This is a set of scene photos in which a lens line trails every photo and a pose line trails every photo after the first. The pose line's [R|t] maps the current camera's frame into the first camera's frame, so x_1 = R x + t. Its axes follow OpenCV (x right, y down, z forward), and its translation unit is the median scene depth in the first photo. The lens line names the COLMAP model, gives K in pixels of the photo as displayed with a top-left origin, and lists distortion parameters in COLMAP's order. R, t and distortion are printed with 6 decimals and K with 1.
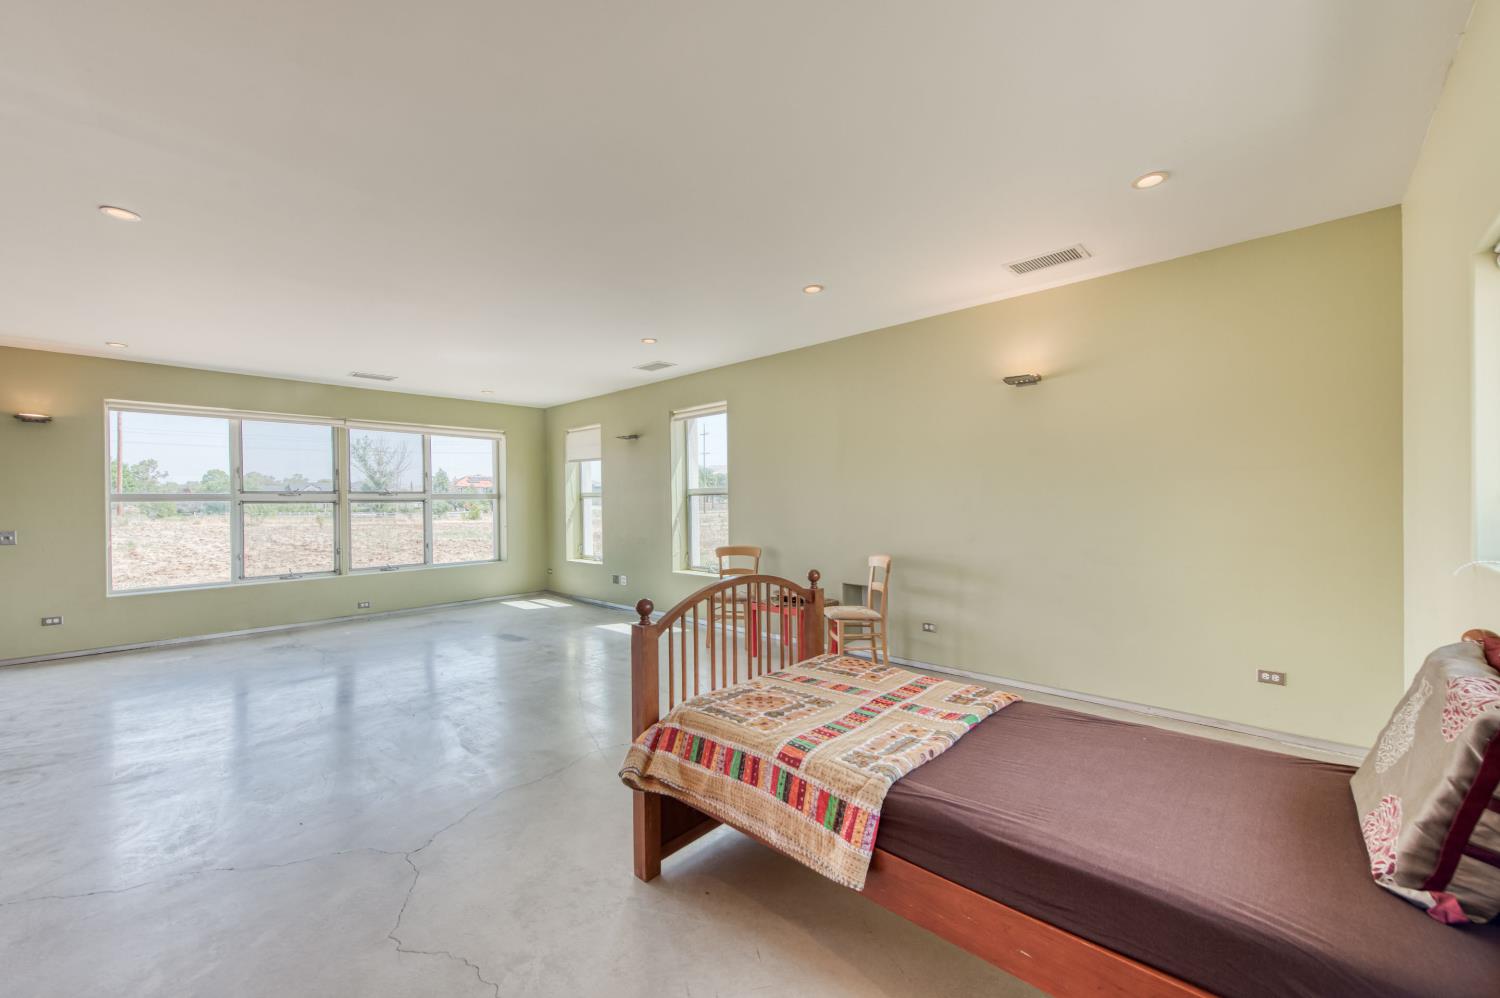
lens RADIAL K [[591.4, 0, 755.1], [0, 591.4, 501.0], [0, 0, 1]] dist [0.013910, -0.003470]
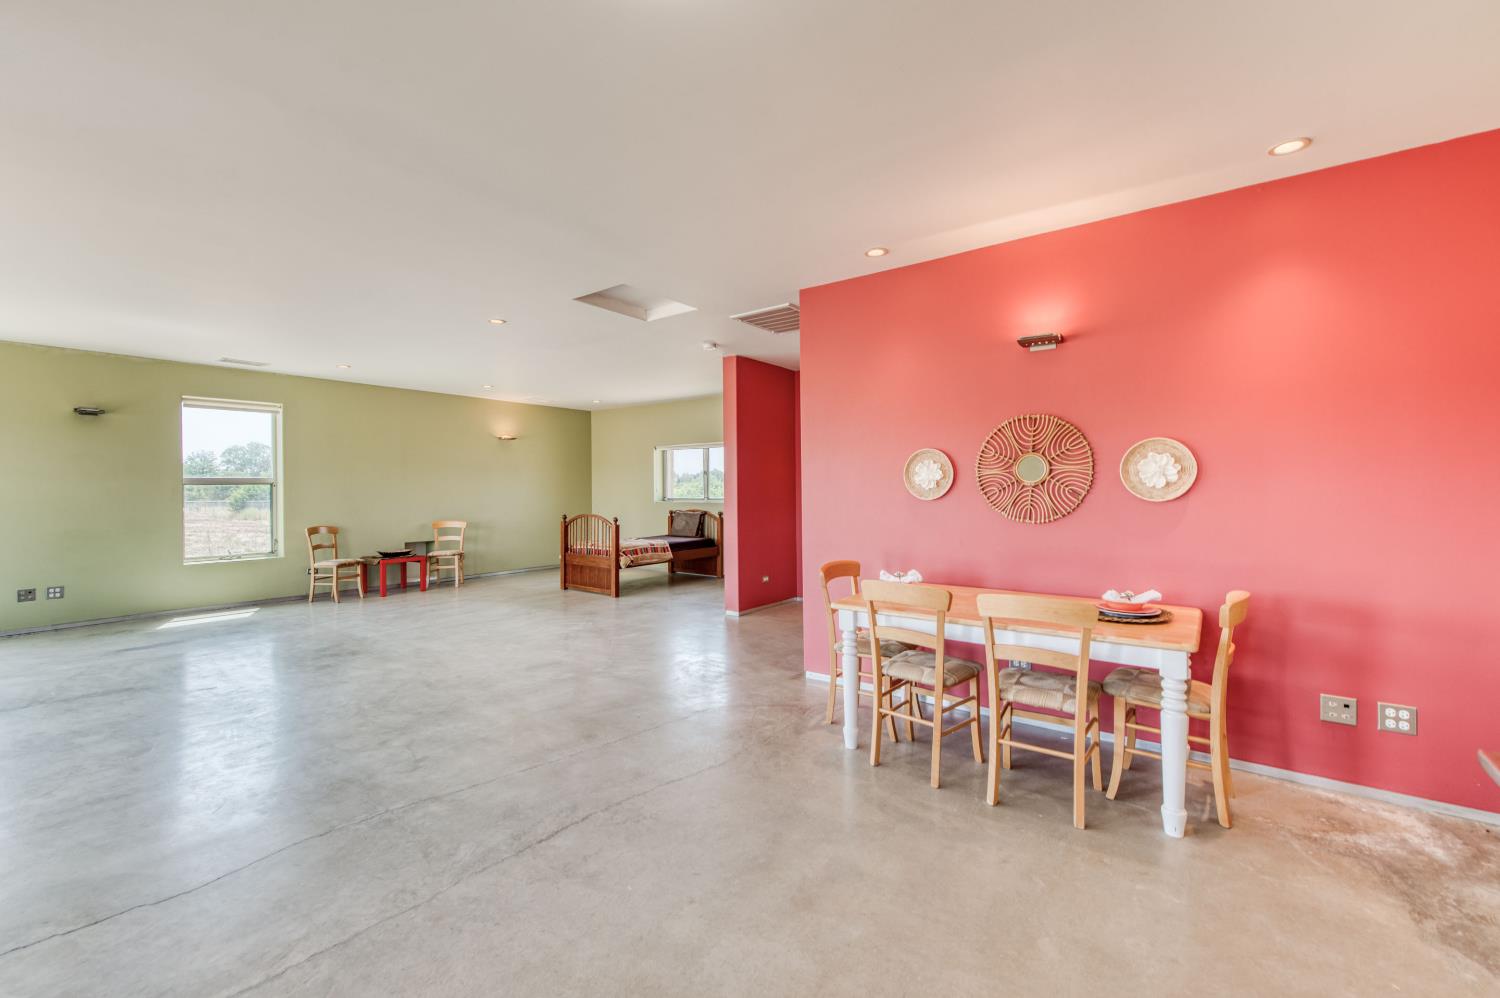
lens RADIAL K [[628.3, 0, 745.8], [0, 628.3, 491.7], [0, 0, 1]] dist [0.000743, -0.000141]
pose [[-0.101638, 0.006655, 0.994799, -1.215654], [0.005062, 0.999968, -0.006172, 0.012532], [-0.994809, 0.004408, -0.101668, 0.198118]]
